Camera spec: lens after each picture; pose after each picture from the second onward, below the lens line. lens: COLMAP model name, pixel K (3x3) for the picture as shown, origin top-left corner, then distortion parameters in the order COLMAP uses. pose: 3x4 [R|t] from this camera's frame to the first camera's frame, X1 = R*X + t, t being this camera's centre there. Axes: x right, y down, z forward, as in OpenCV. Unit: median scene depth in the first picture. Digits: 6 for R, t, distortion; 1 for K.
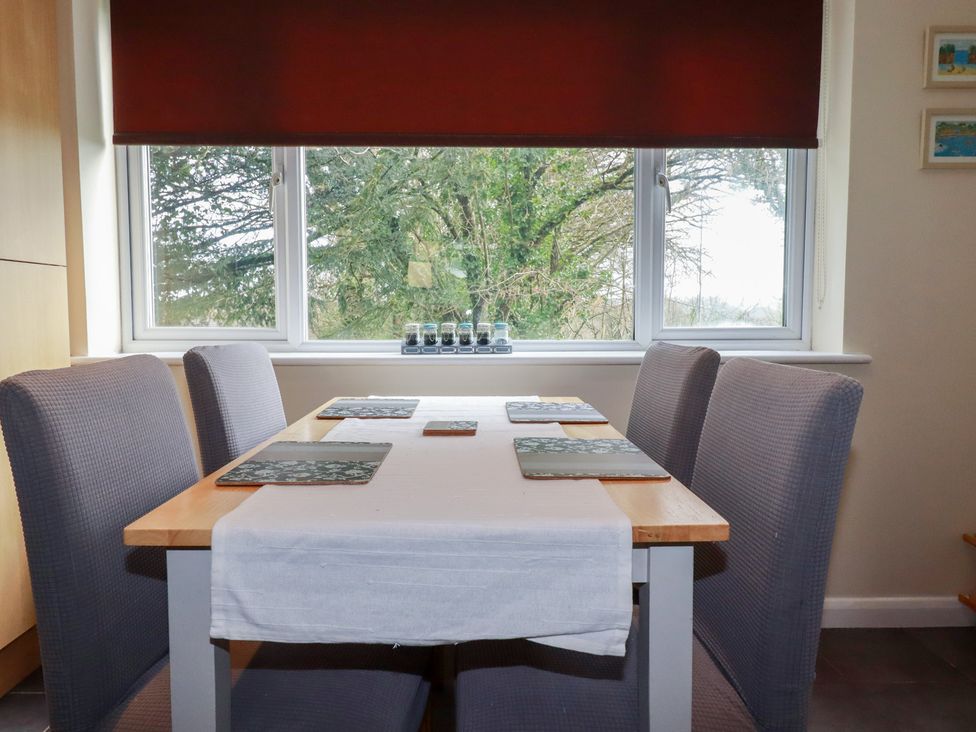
lens RADIAL K [[670.8, 0, 488.0], [0, 670.8, 366.0], [0, 0, 1]] dist [0.022615, -0.041512]
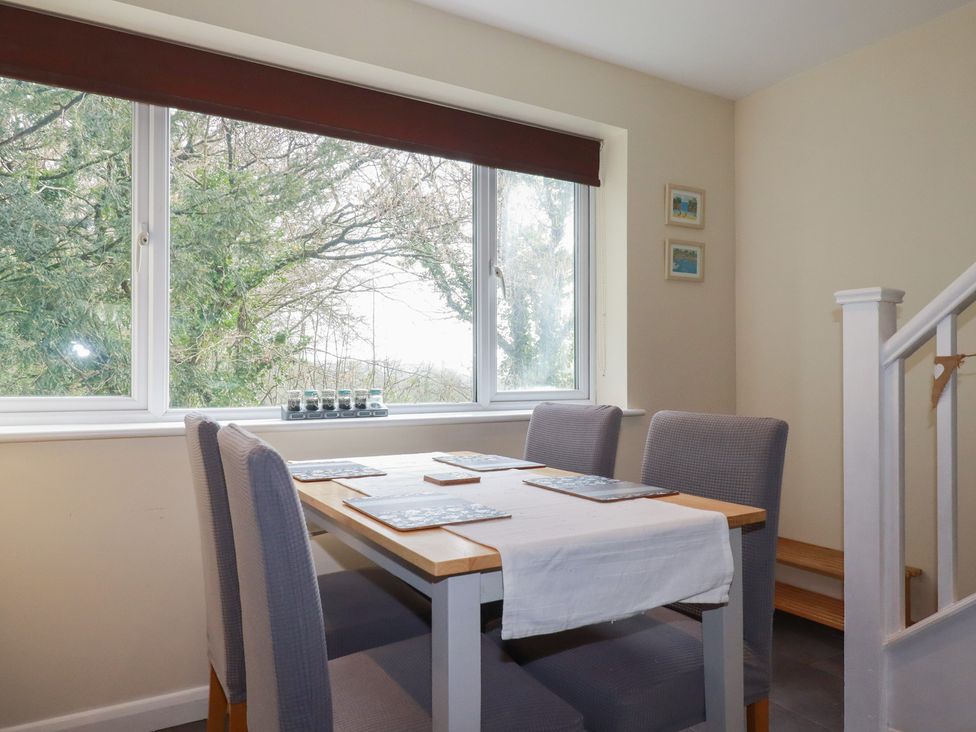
lens RADIAL K [[670.8, 0, 488.0], [0, 670.8, 366.0], [0, 0, 1]] dist [0.022615, -0.041512]
pose [[0.872784, 0.005645, 0.488074, -0.385063], [0.040127, 0.995719, -0.083273, -0.002713], [-0.486454, 0.092264, 0.868821, -0.051241]]
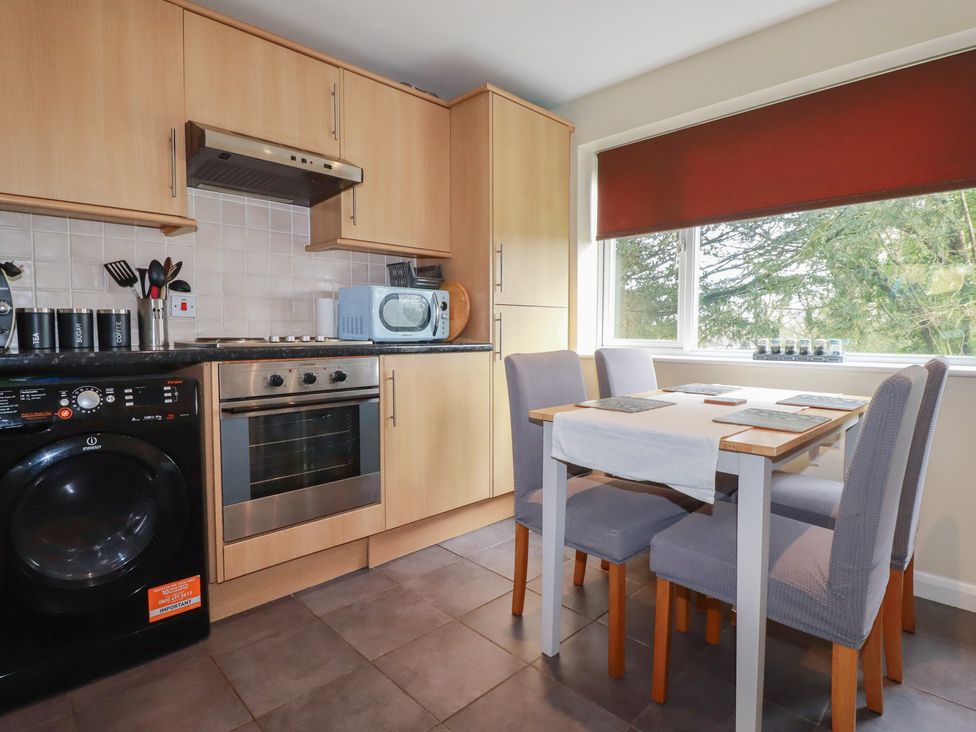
lens RADIAL K [[520.5, 0, 488.0], [0, 520.5, 366.0], [0, 0, 1]] dist [0.024087, -0.019716]
pose [[0.684077, 0.051988, -0.727555, 0.327080], [-0.059559, 0.998107, 0.015321, 0.014481], [0.726974, 0.032852, 0.685878, -0.215358]]
